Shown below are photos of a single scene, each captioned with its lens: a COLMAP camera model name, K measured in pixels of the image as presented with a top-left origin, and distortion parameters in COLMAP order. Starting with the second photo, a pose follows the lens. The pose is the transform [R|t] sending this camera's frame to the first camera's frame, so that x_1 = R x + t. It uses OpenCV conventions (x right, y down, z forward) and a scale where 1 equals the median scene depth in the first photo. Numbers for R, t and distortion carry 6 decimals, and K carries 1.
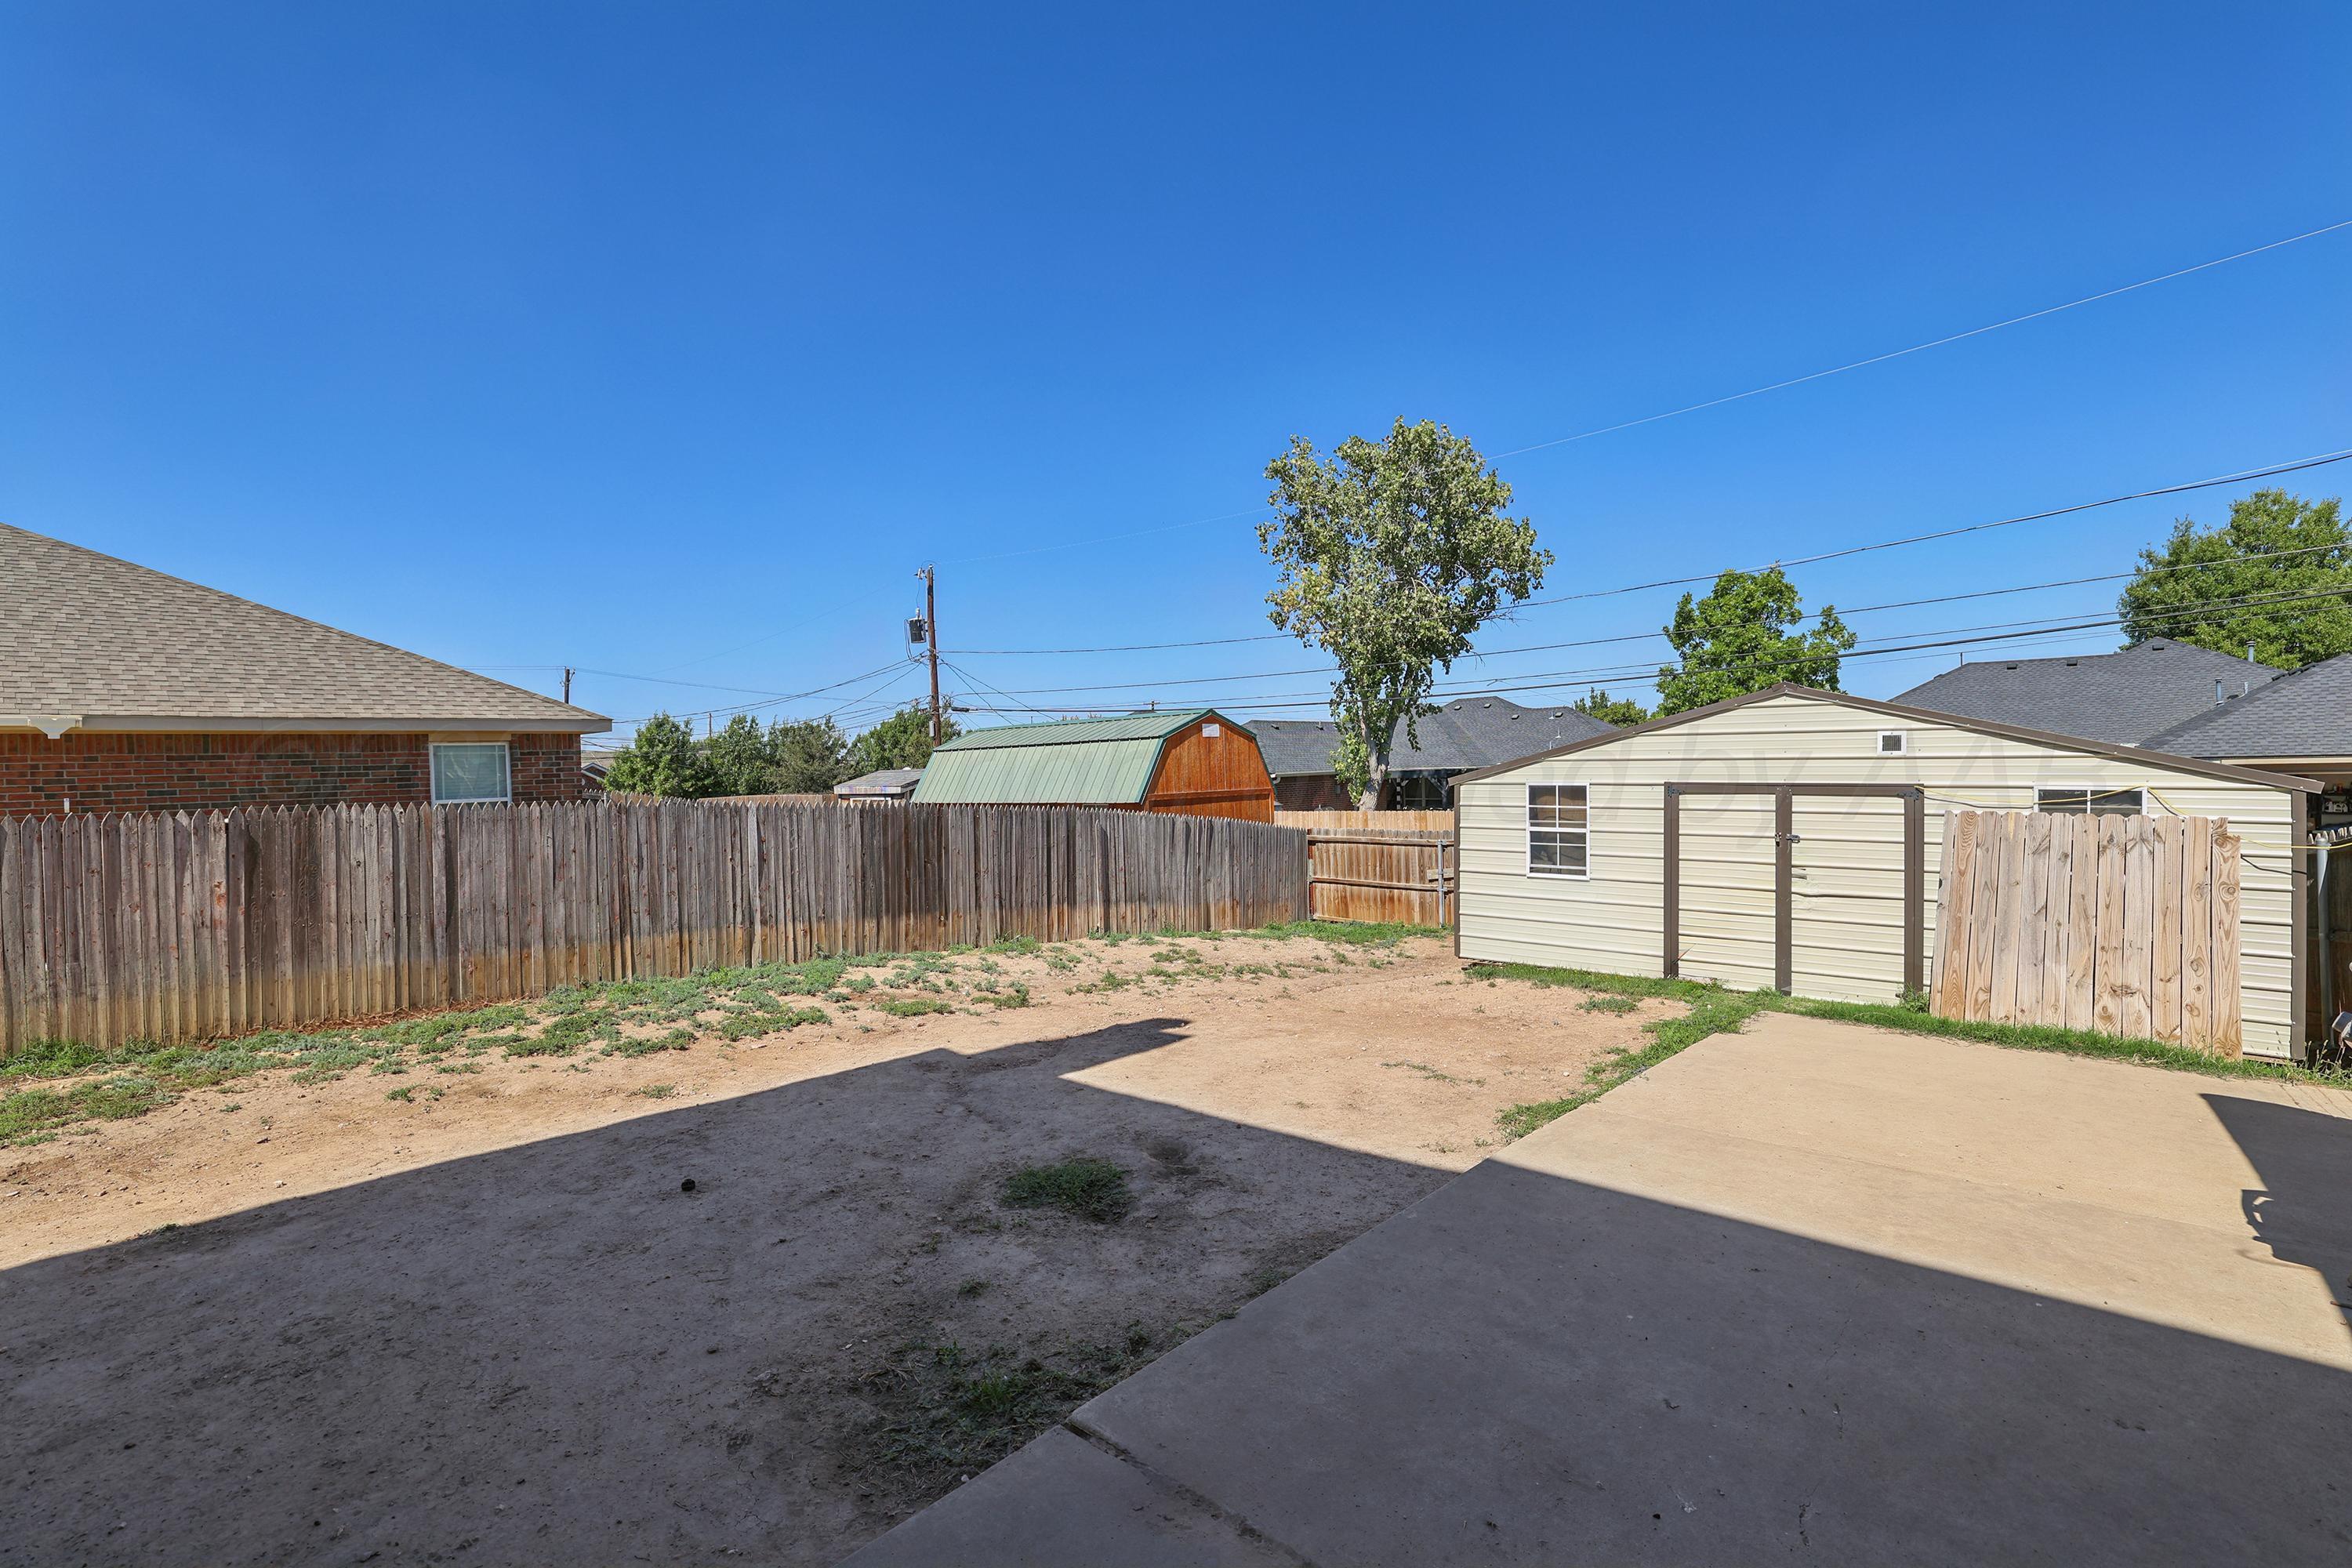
lens RADIAL K [[1030.8, 0, 1179.8], [0, 1030.8, 795.6], [0, 0, 1]] dist [-0.038542, -0.000297]
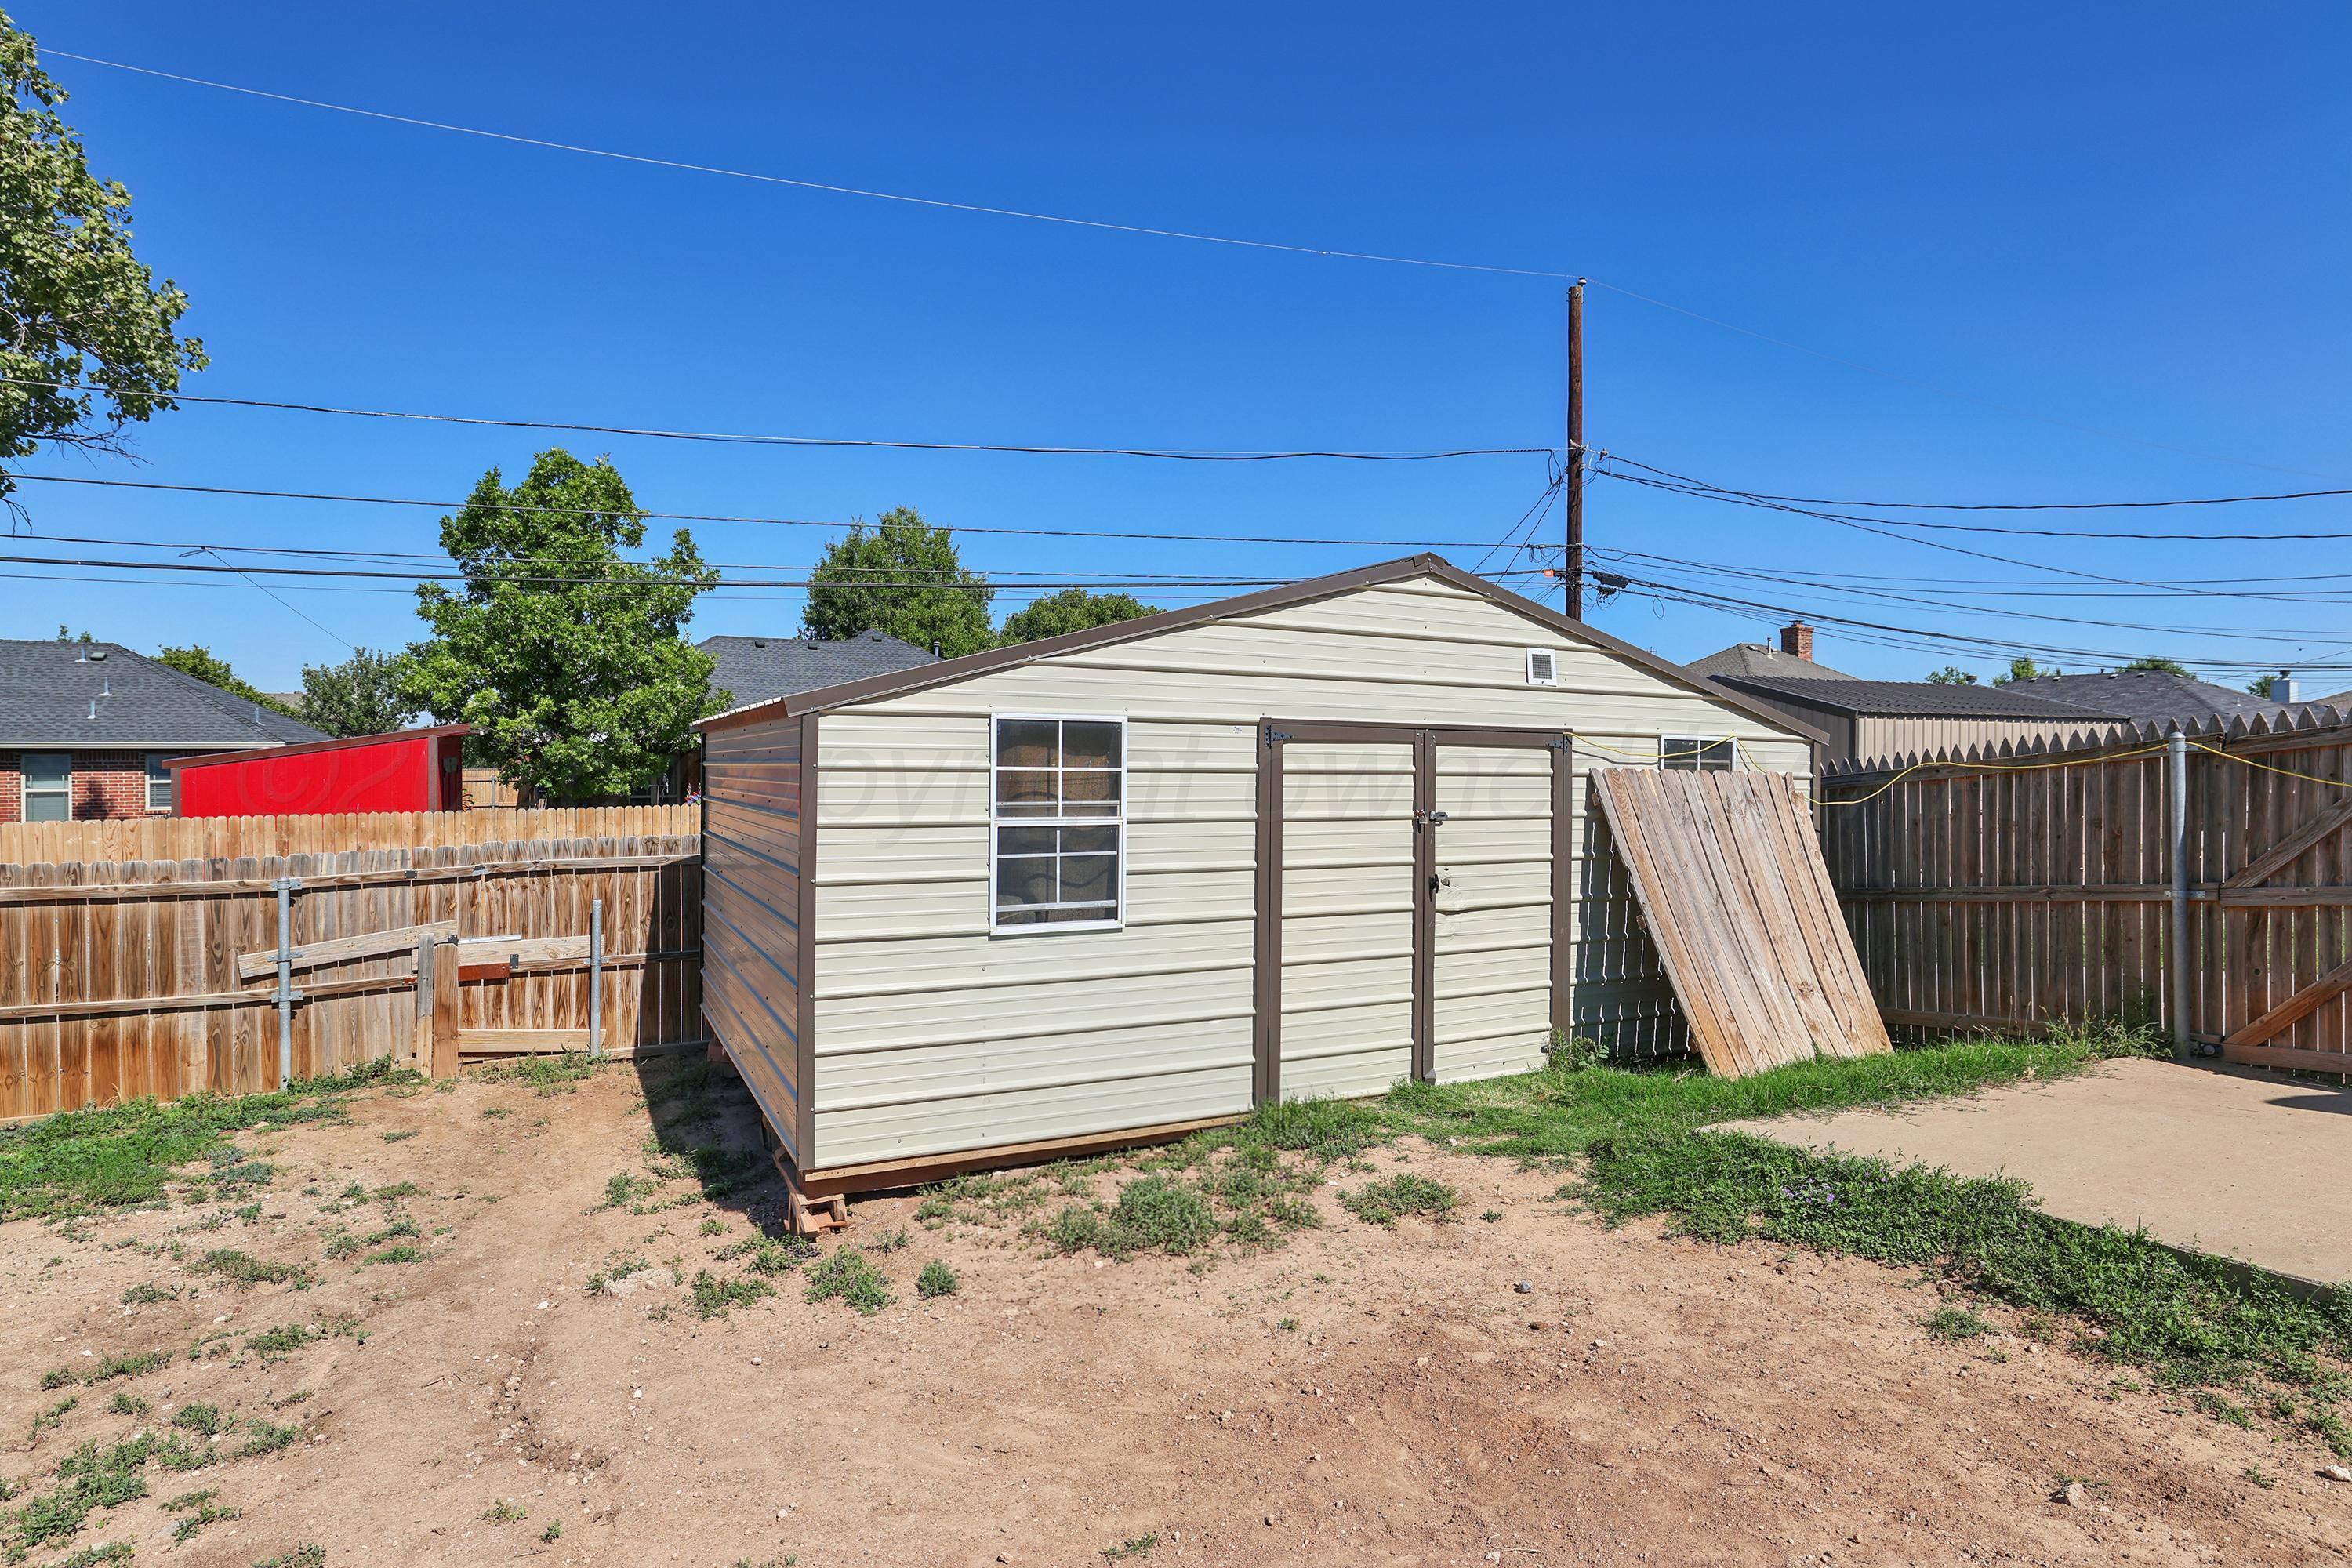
lens RADIAL K [[1241.7, 0, 1176.0], [0, 1241.7, 762.6], [0, 0, 1]] dist [-0.016893, 0.002058]
pose [[0.385674, 0.015993, 0.922496, -0.107013], [0.015476, 0.999597, -0.023799, 0.021787], [-0.922505, 0.023455, 0.385271, 0.759889]]
